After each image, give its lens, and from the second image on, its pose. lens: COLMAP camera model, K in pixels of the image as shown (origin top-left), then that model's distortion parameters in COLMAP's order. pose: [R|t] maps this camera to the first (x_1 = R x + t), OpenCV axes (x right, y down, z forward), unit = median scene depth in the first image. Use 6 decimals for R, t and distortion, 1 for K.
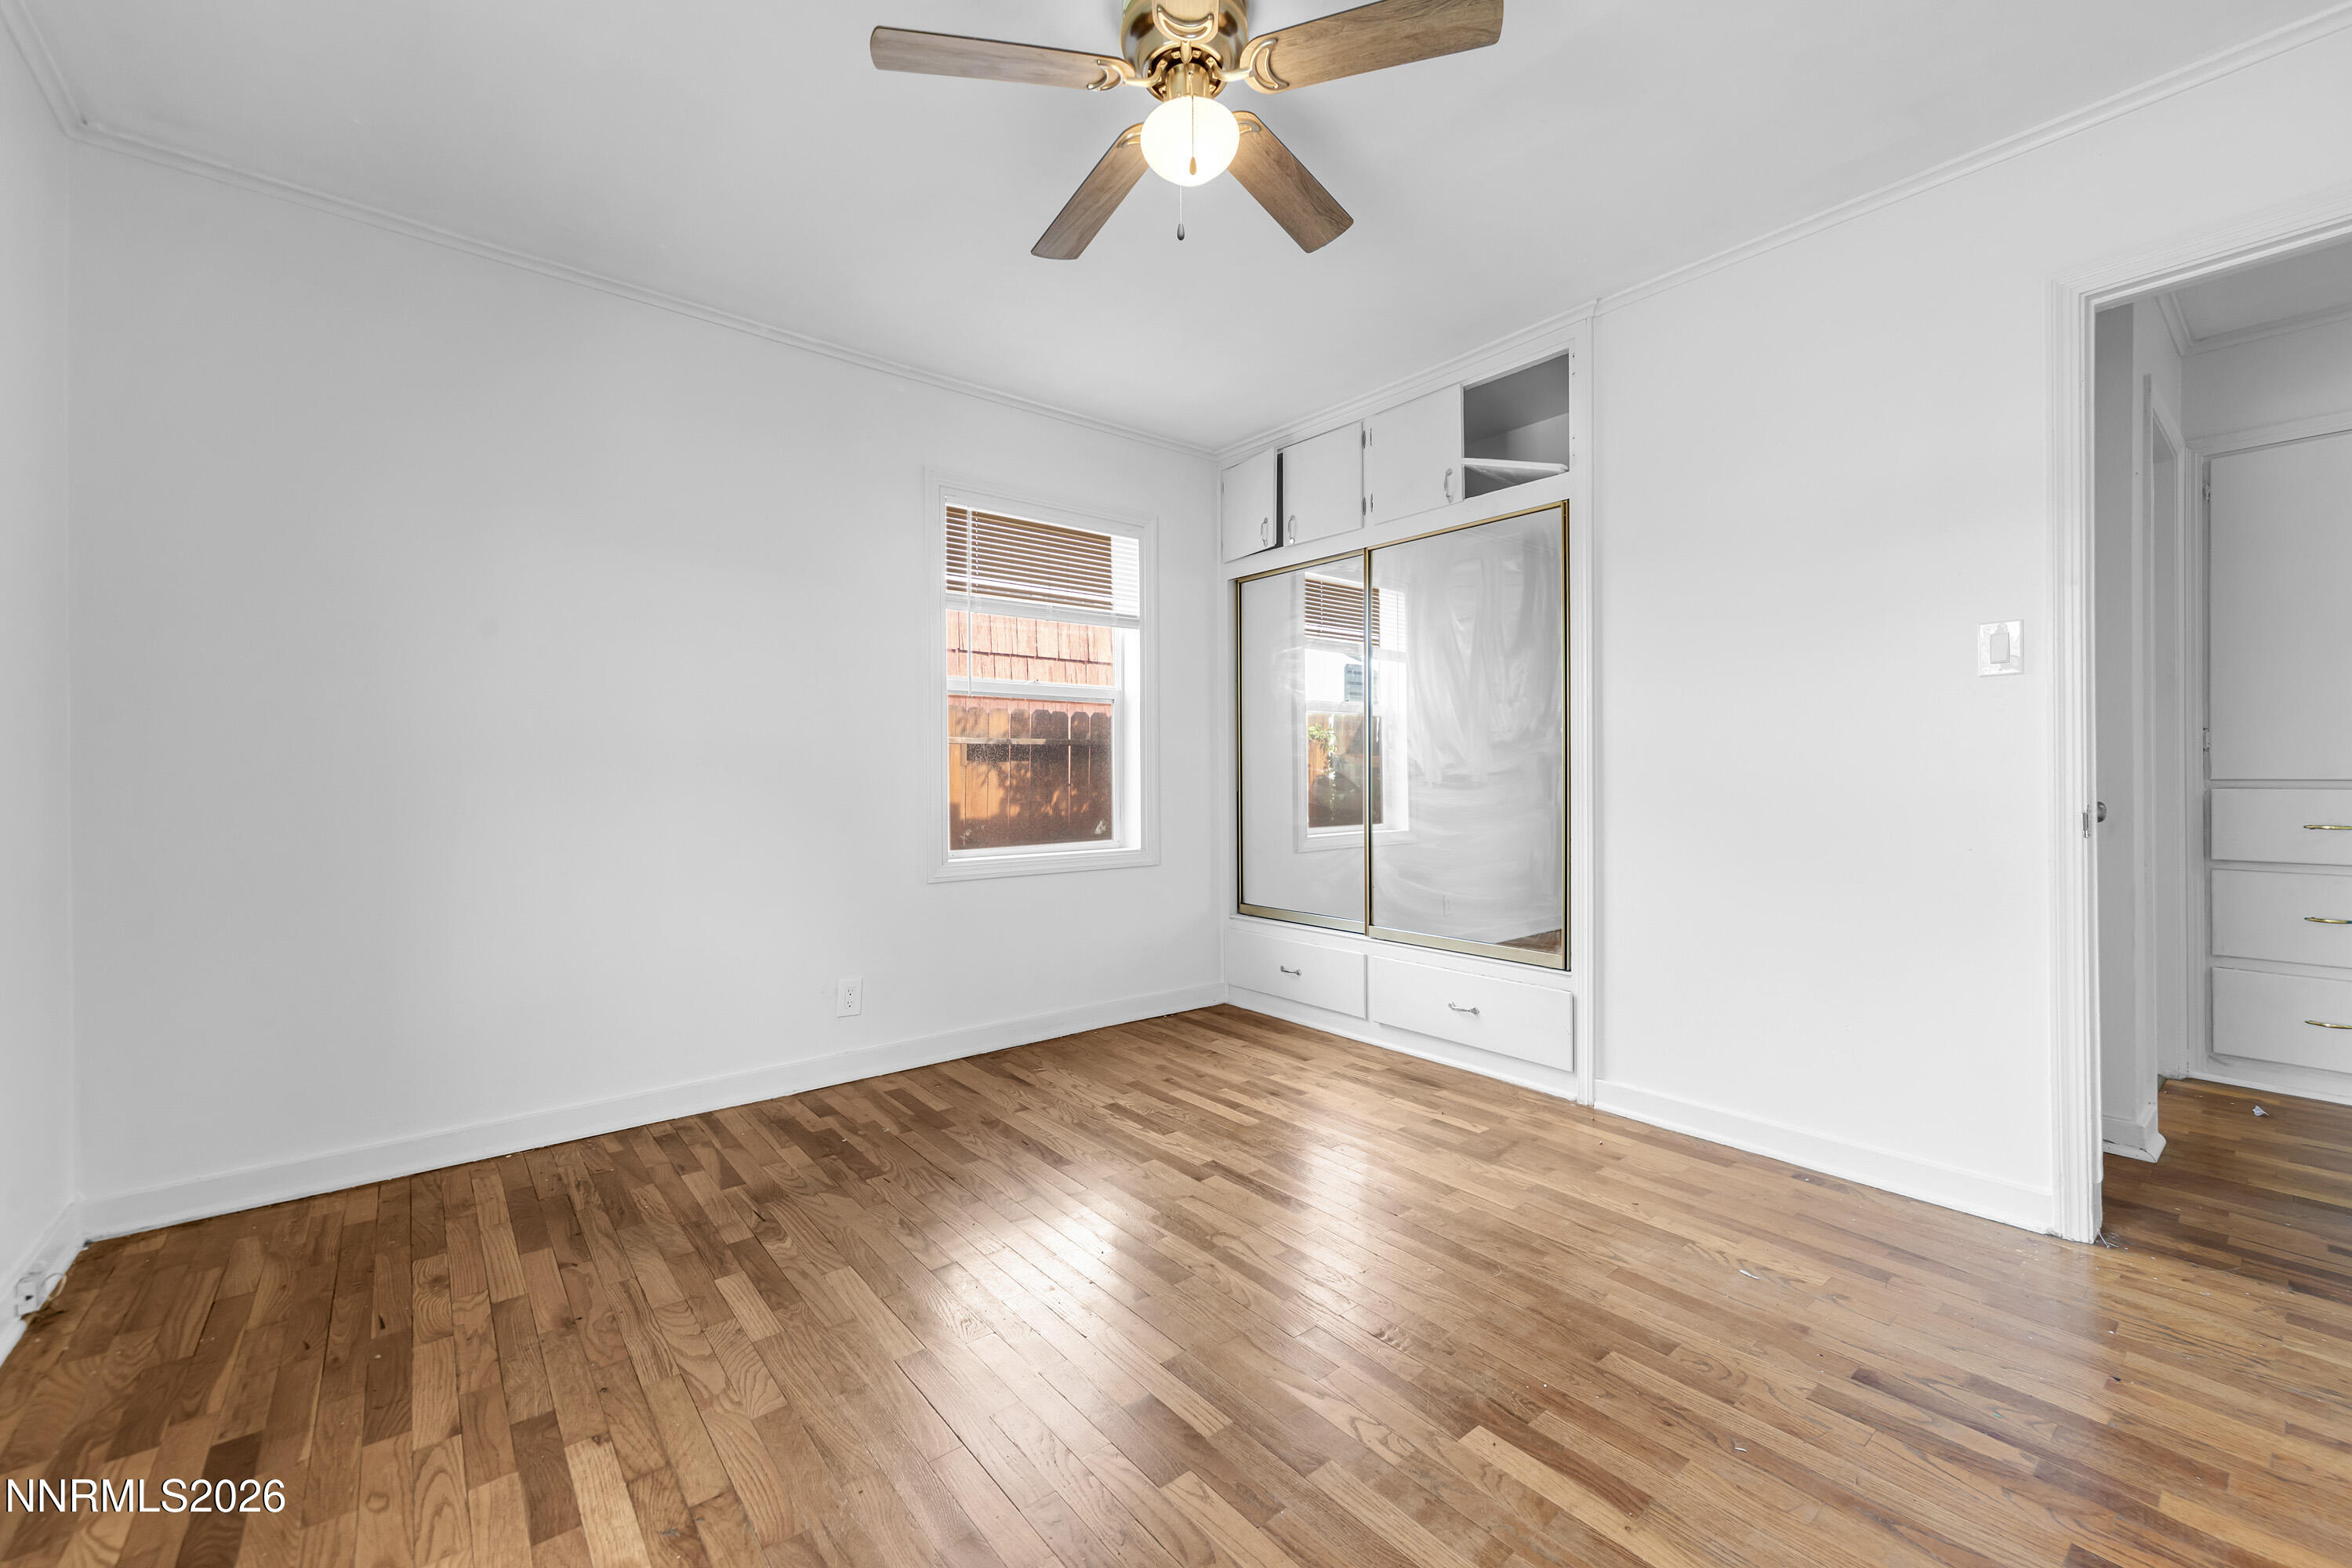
lens RADIAL K [[955.9, 0, 1186.5], [0, 955.9, 761.2], [0, 0, 1]] dist [-0.000141, -0.000330]
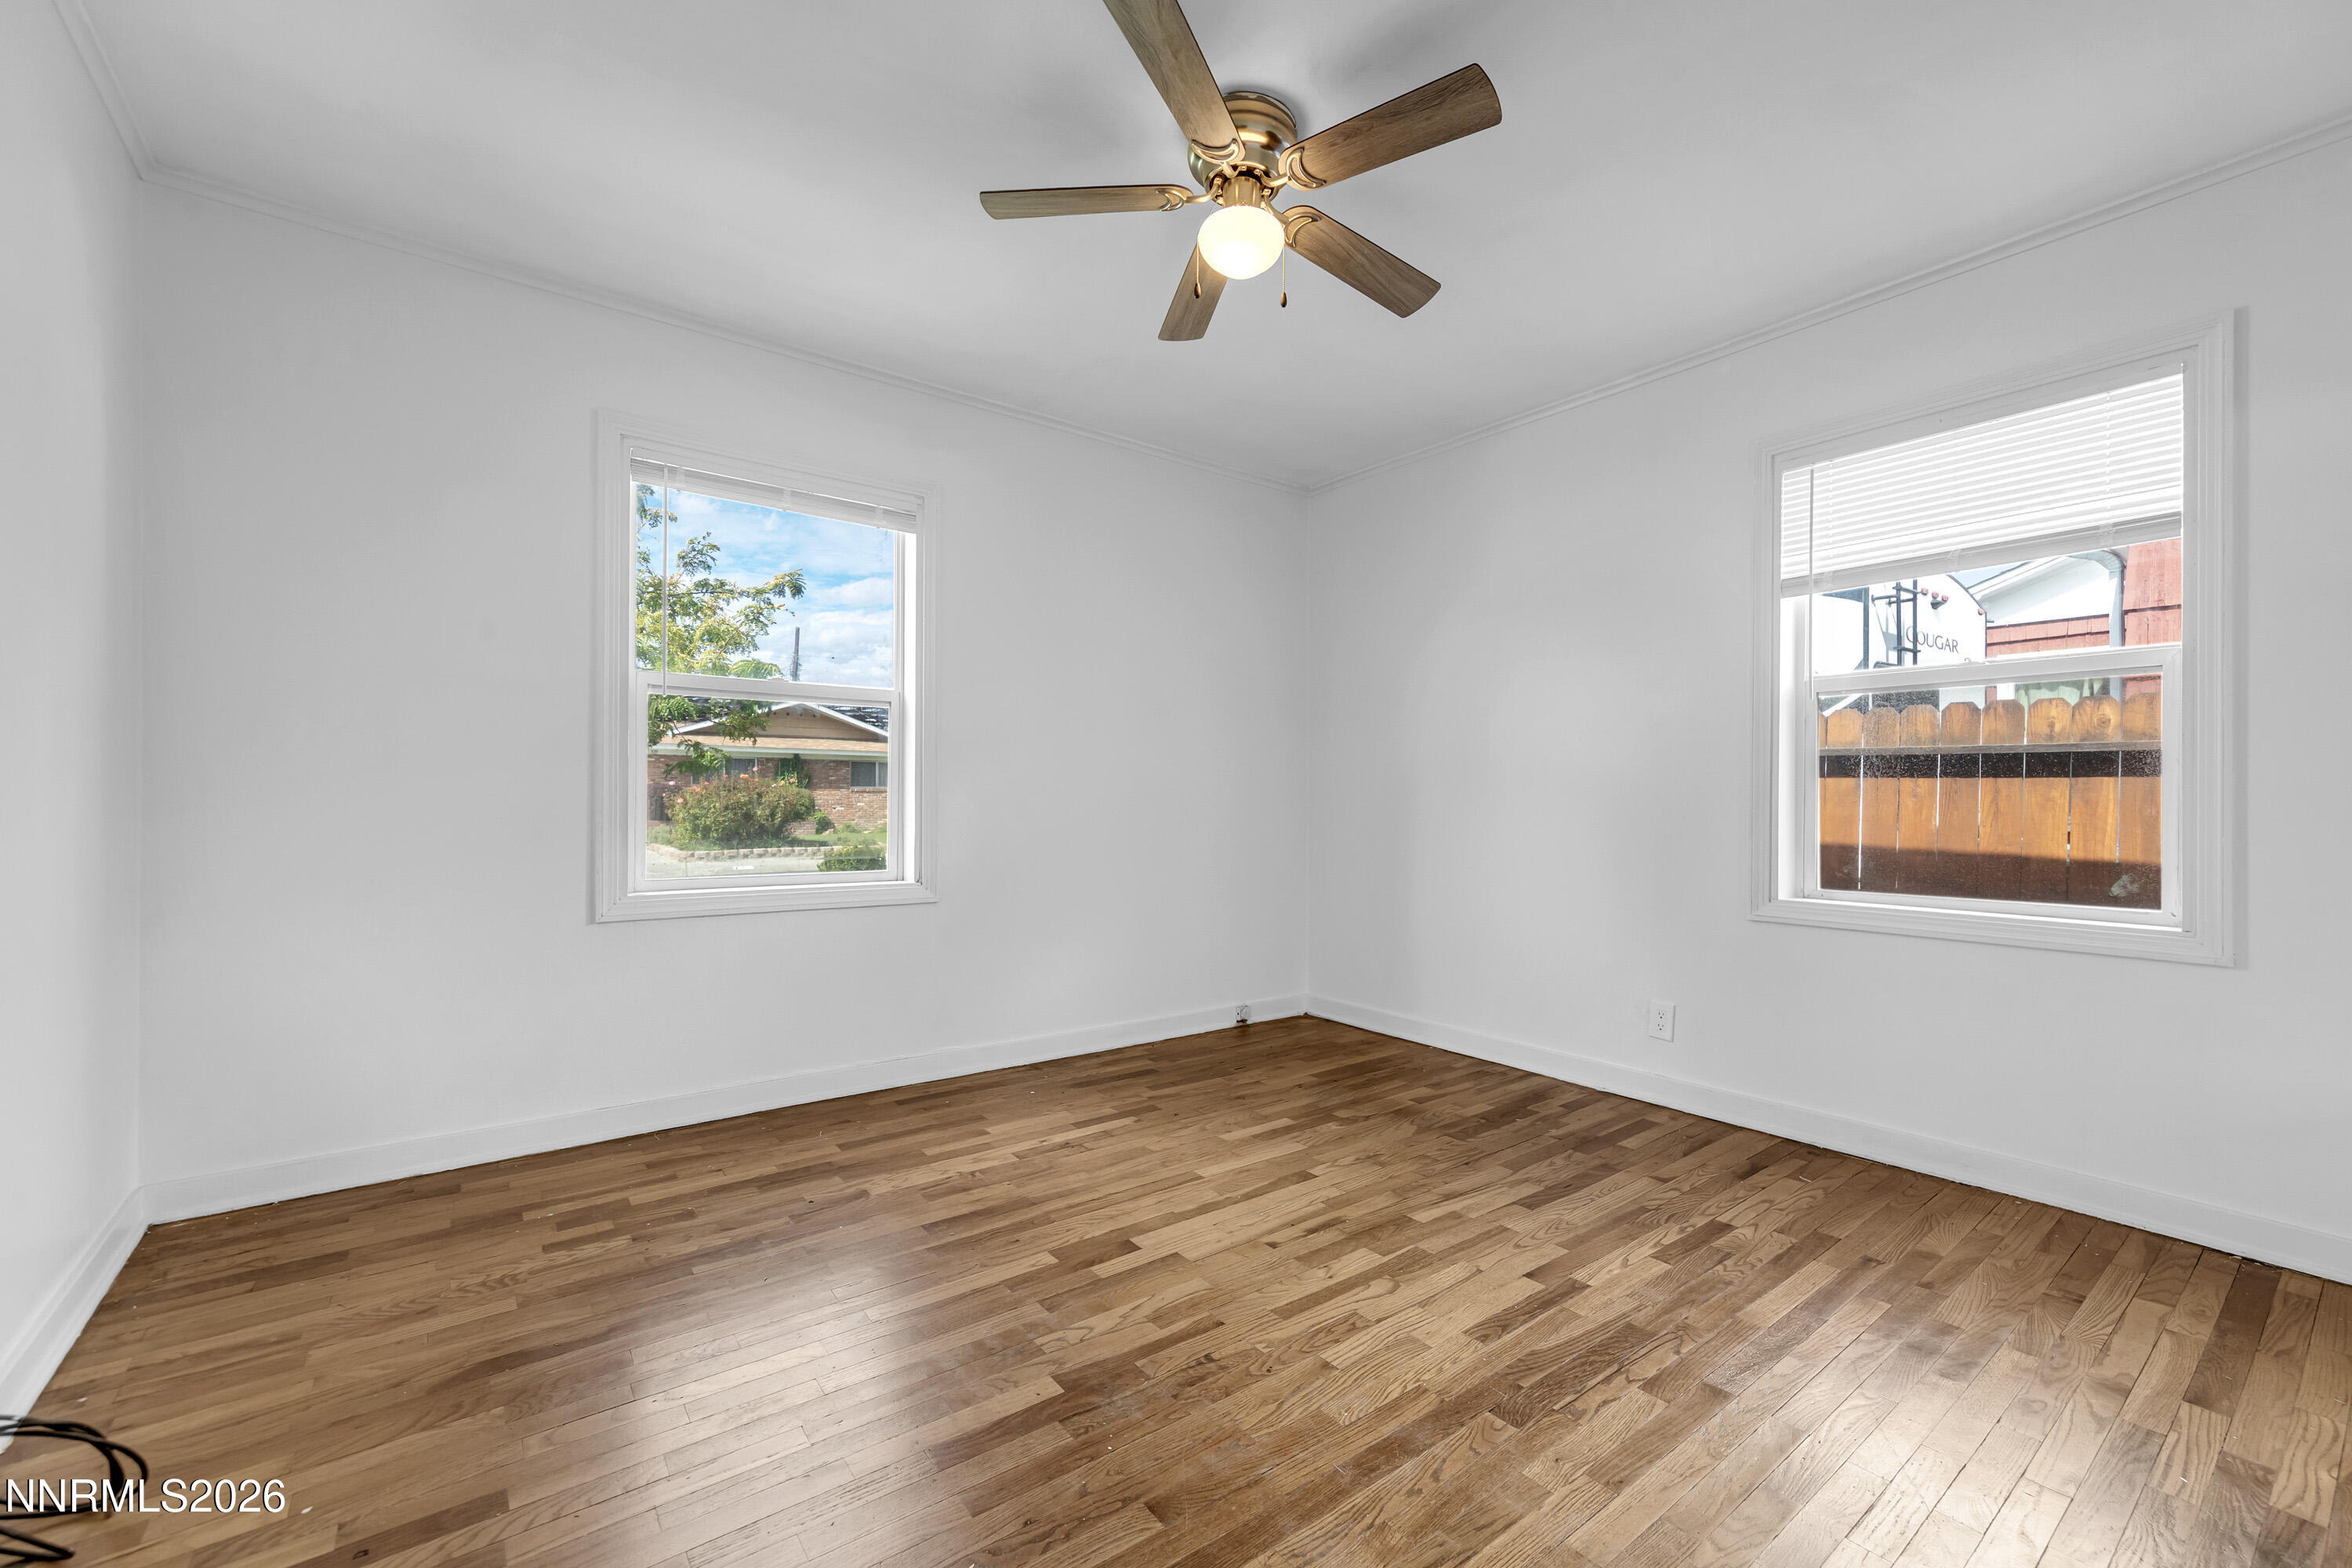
lens RADIAL K [[955.9, 0, 1186.5], [0, 955.9, 761.2], [0, 0, 1]] dist [-0.000141, -0.000330]
pose [[-0.033615, -0.029747, -0.998992, 0.747128], [0.003241, 0.999548, -0.029873, 0.012666], [0.999430, -0.004242, -0.033504, 0.631468]]
